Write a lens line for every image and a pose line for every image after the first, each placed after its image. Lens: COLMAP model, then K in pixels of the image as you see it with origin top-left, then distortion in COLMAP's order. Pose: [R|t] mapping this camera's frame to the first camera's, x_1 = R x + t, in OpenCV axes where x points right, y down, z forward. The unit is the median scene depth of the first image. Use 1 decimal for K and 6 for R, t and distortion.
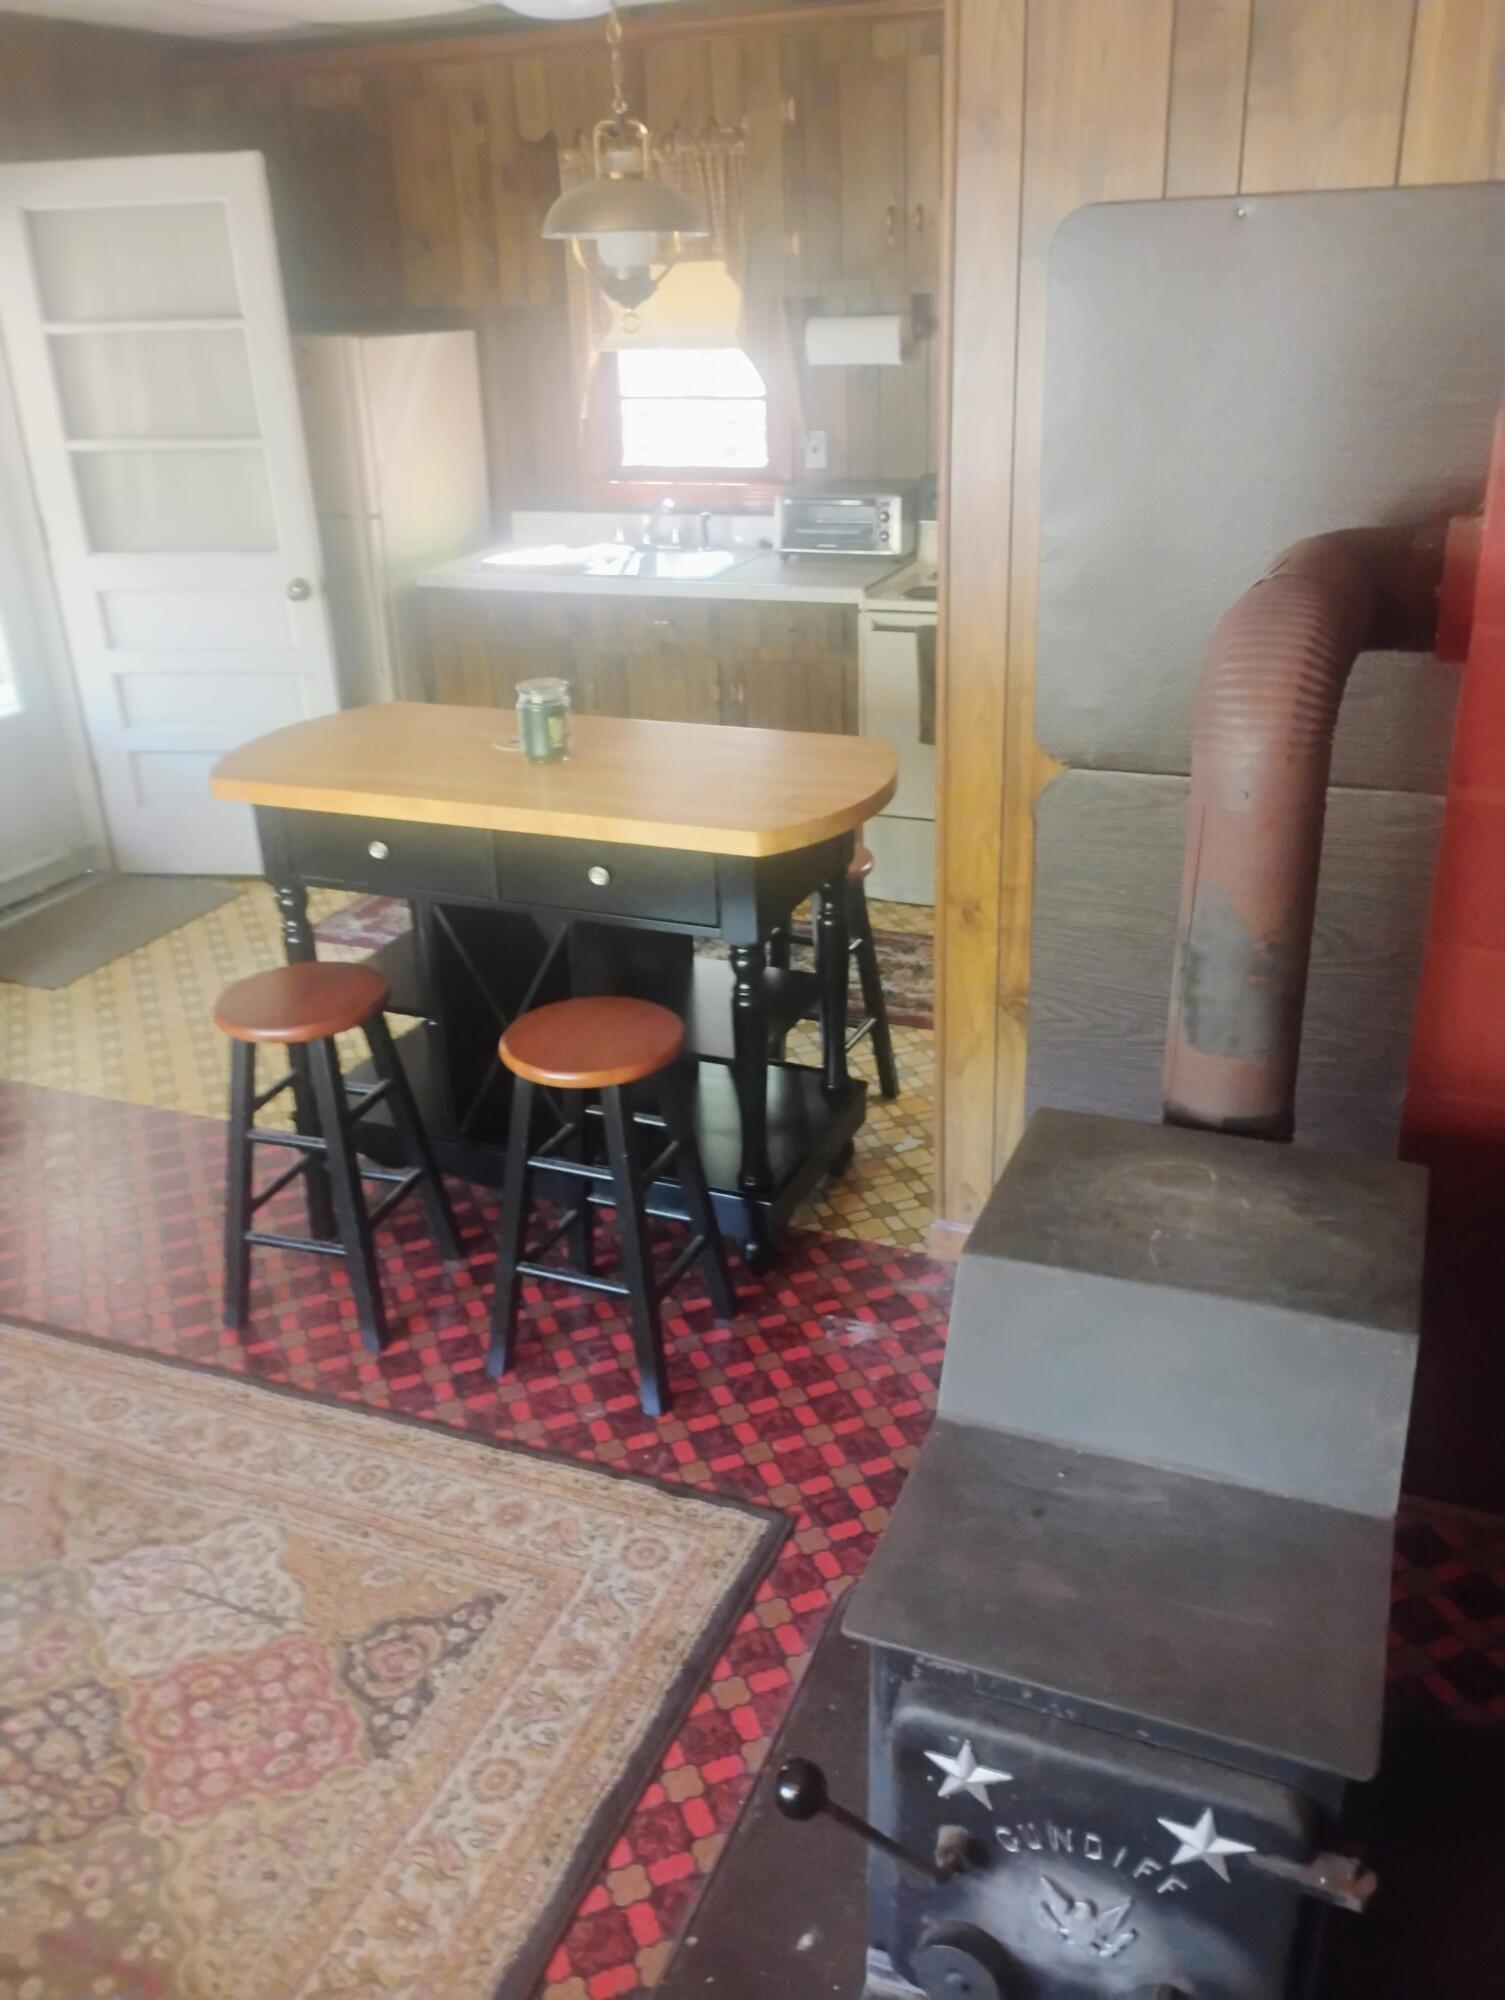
lens RADIAL K [[1663.2, 0, 752.5], [0, 1663.2, 1000.0], [0, 0, 1]] dist [0.087771, -0.122112]
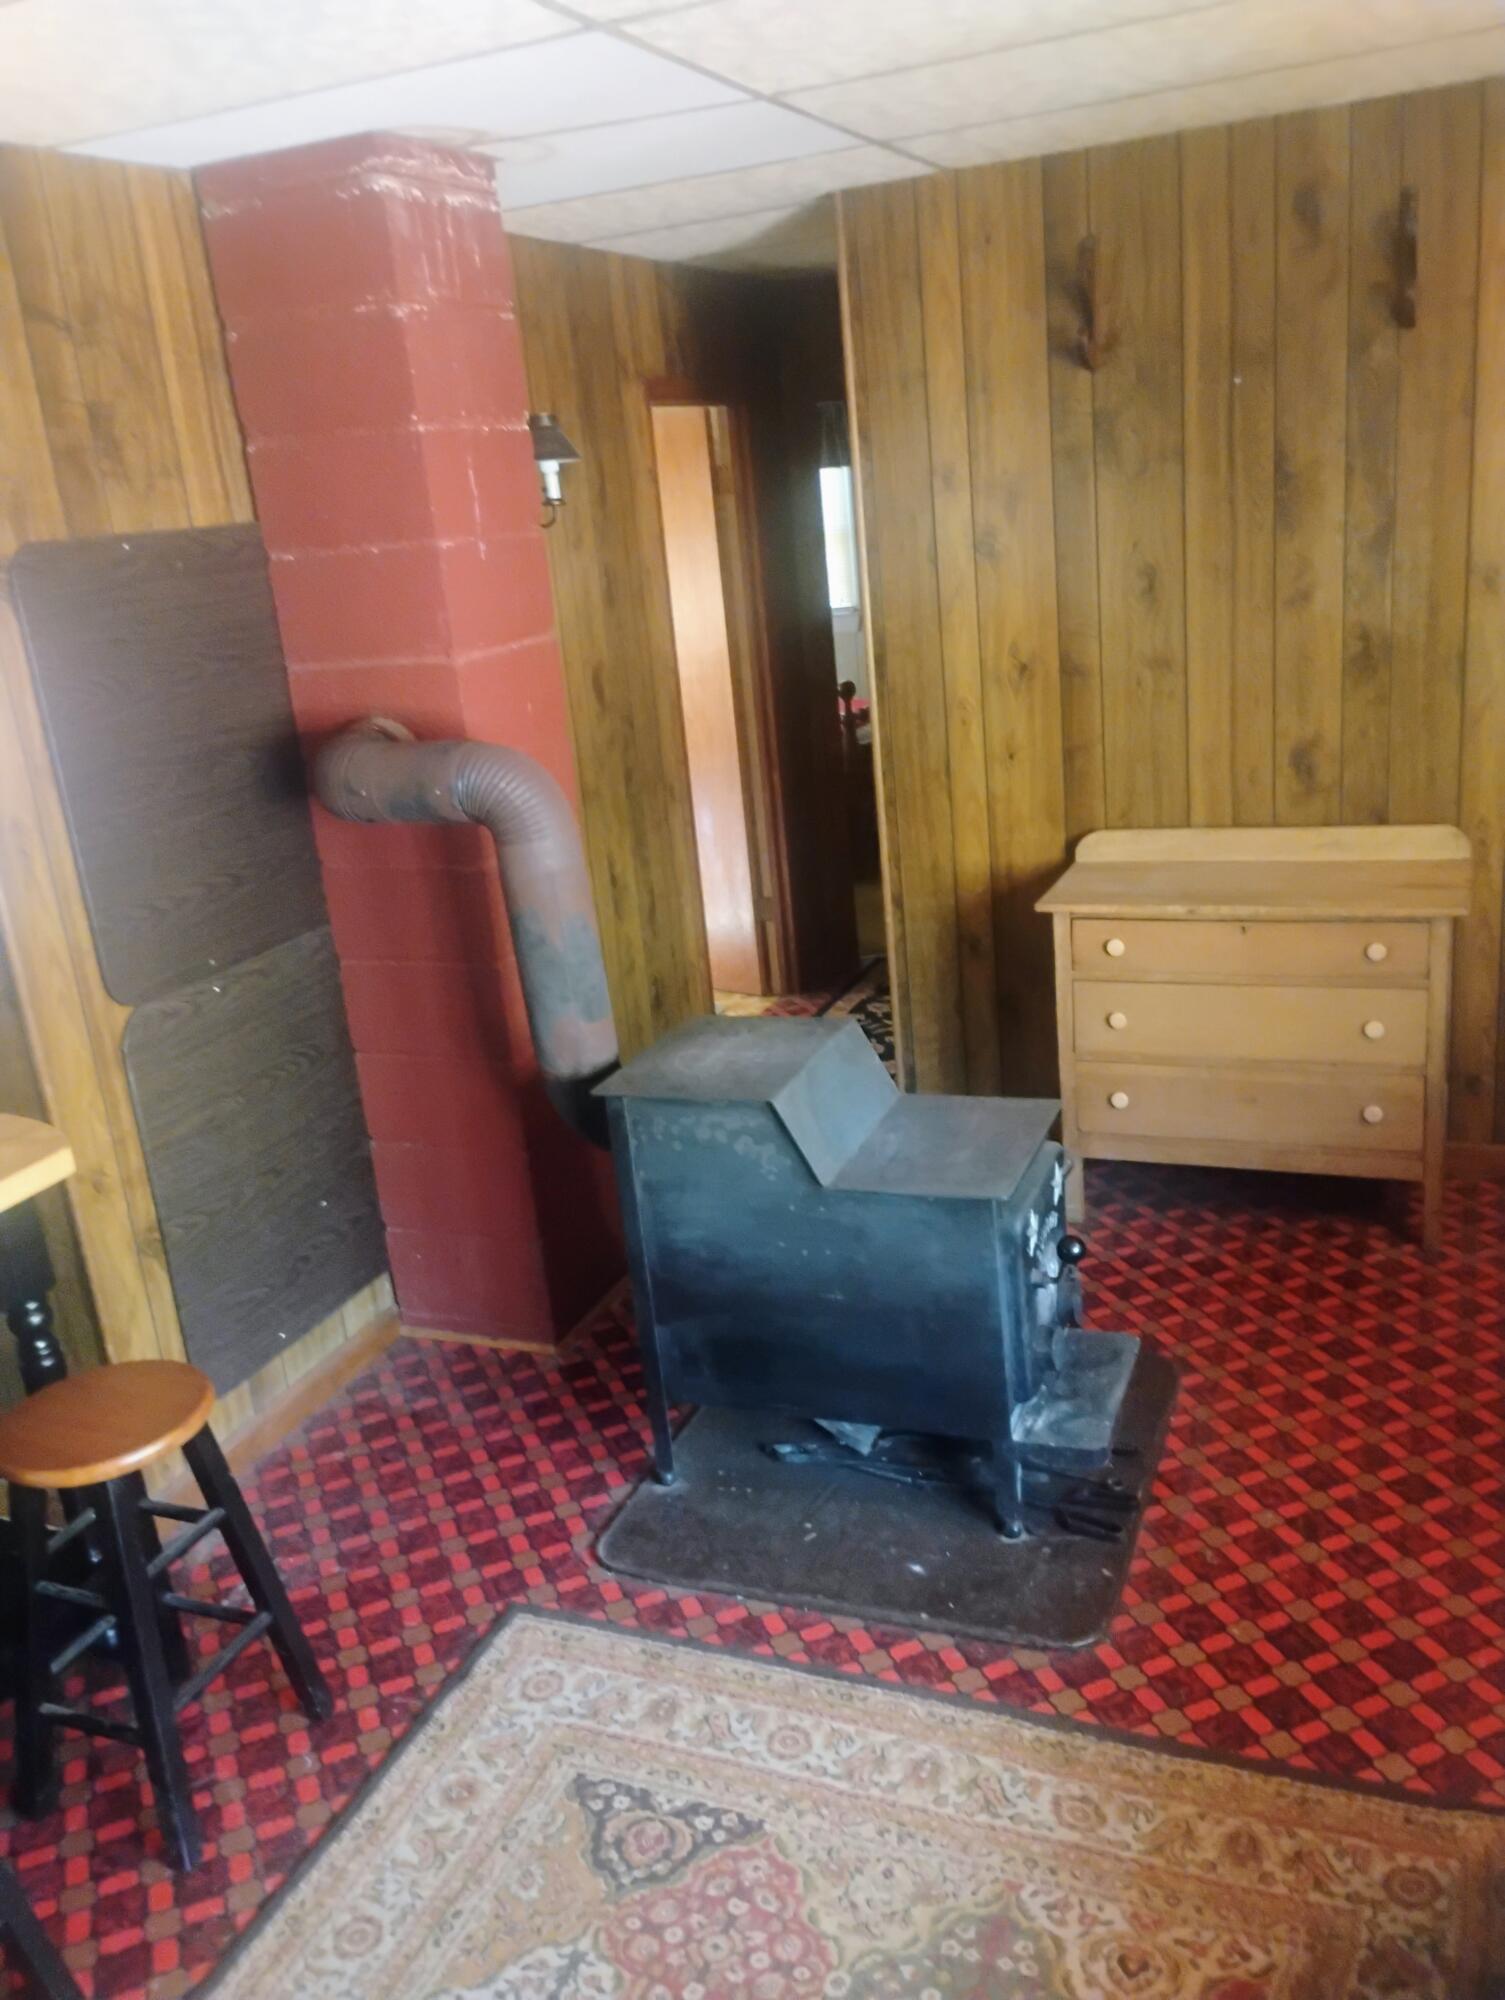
lens RADIAL K [[1663.2, 0, 752.5], [0, 1663.2, 1000.0], [0, 0, 1]] dist [0.087771, -0.122112]
pose [[0.001616, -0.266633, 0.963797, -1.070113], [0.492870, 0.838816, 0.231230, -0.238951], [-0.870101, 0.474653, 0.132771, 0.579445]]
